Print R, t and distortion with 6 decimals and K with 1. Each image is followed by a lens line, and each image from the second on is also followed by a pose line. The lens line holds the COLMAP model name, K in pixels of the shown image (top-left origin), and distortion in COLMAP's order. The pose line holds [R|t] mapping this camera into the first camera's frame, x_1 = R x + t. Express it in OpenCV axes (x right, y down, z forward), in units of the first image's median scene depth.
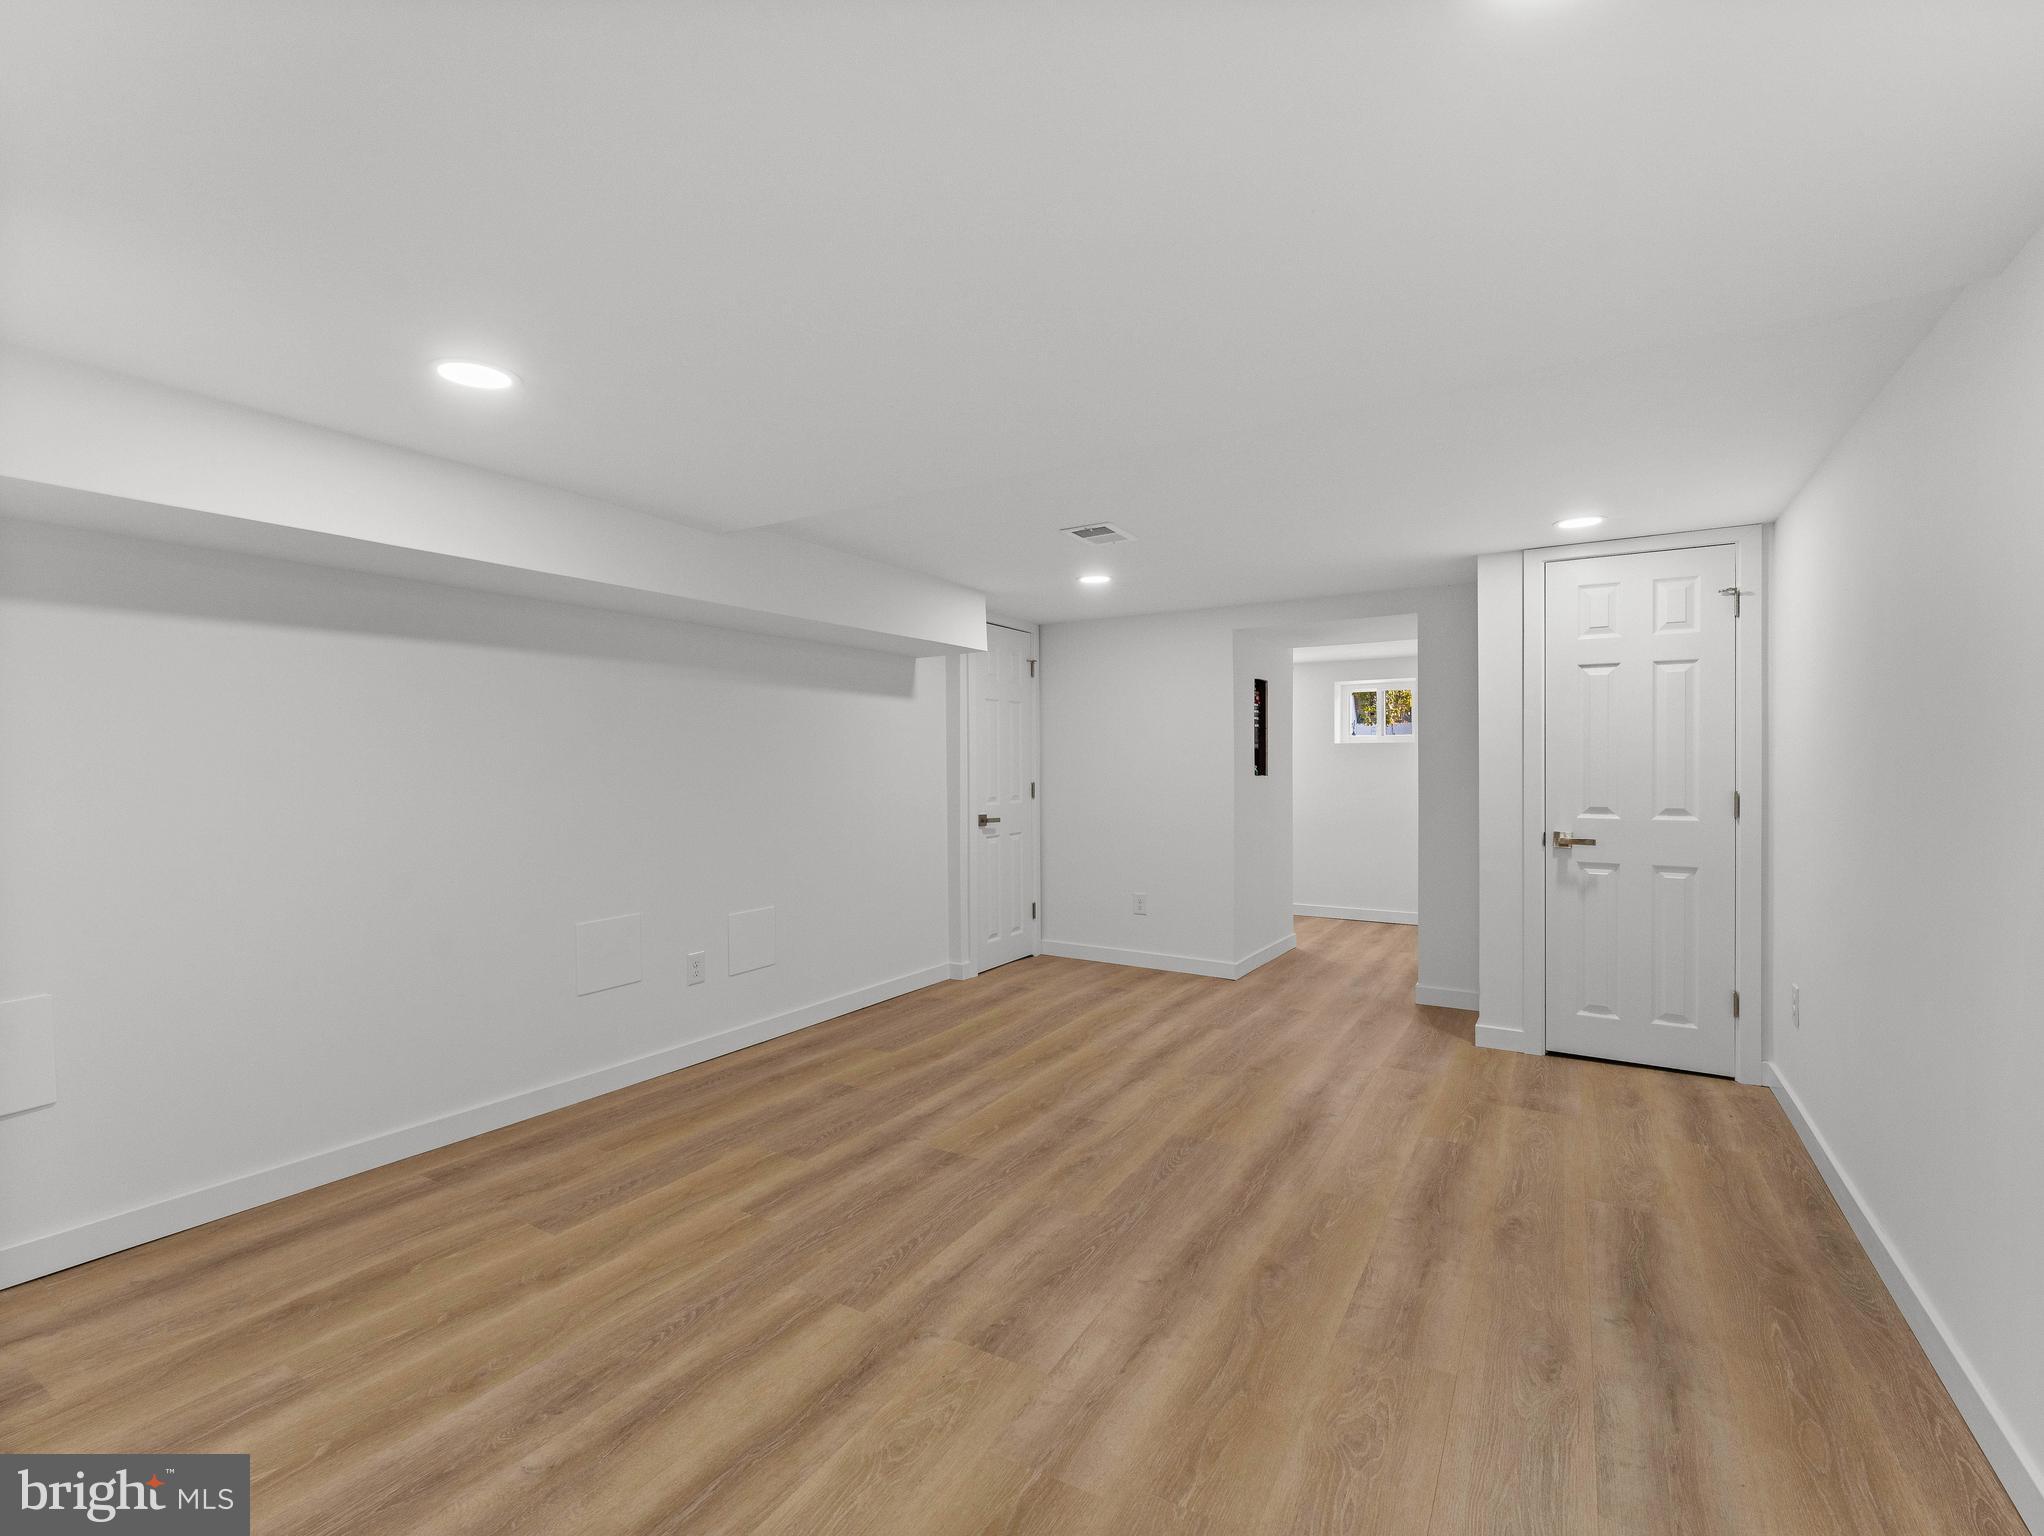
lens RADIAL K [[928.8, 0, 1019.1], [0, 928.8, 761.1], [0, 0, 1]] dist [0.000104, 0.000397]
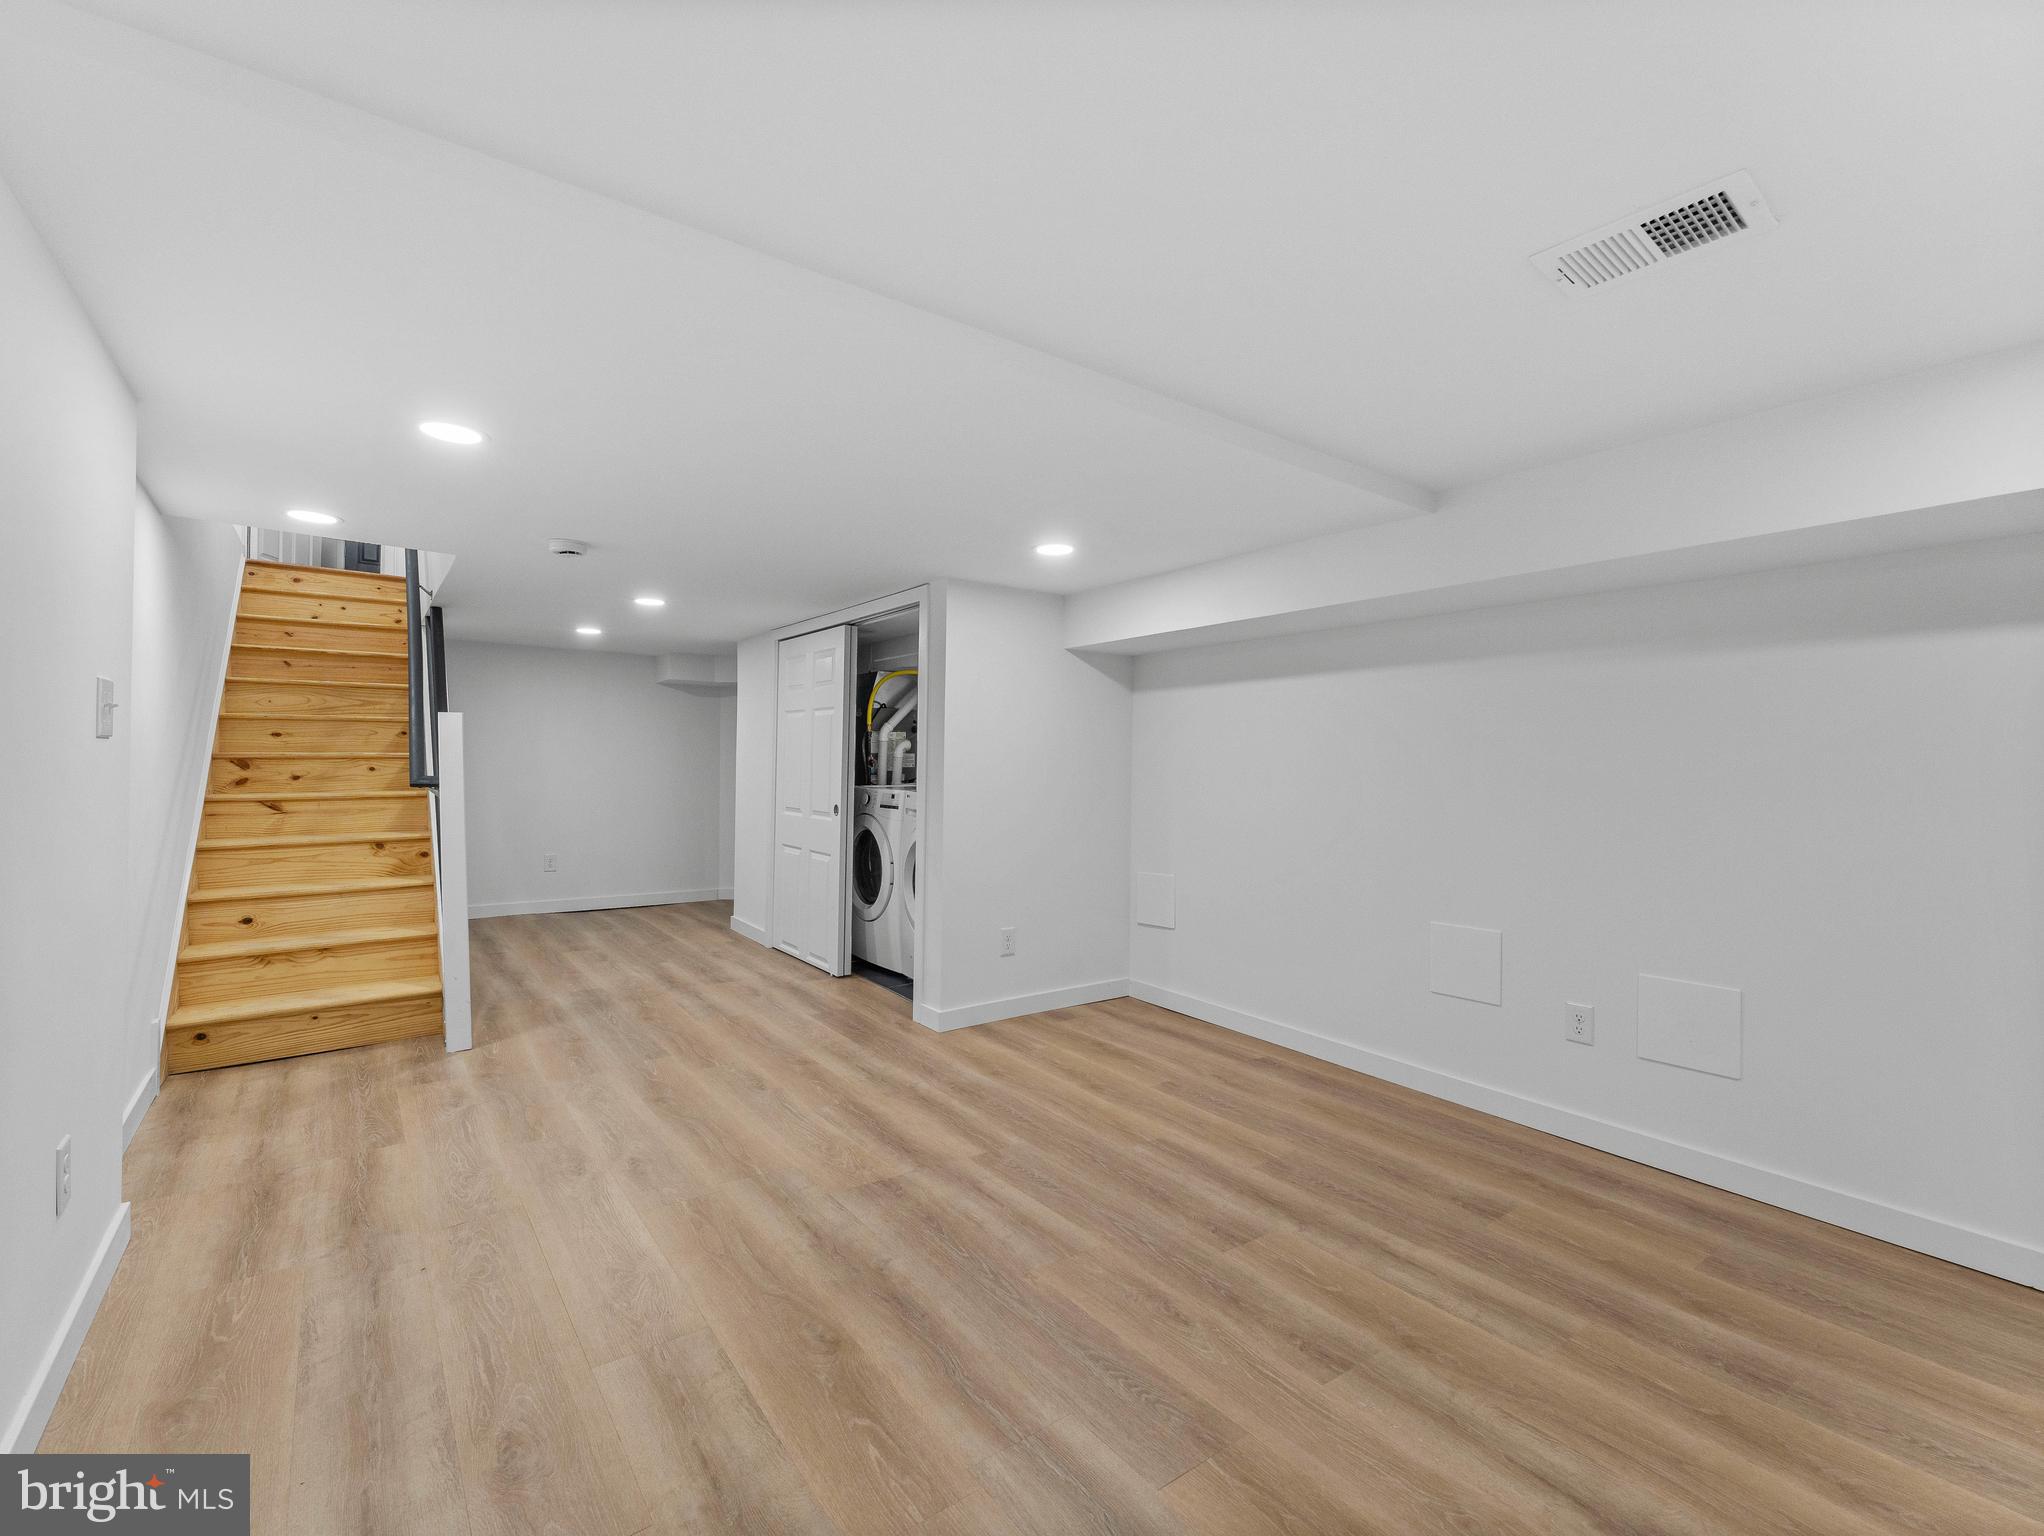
lens RADIAL K [[928.8, 0, 1019.1], [0, 928.8, 761.1], [0, 0, 1]] dist [0.000104, 0.000397]
pose [[-0.392946, -0.009560, -0.919512, 0.830995], [-0.010708, 0.999926, -0.005820, 0.009098], [0.919499, 0.007559, -0.393019, 1.240034]]
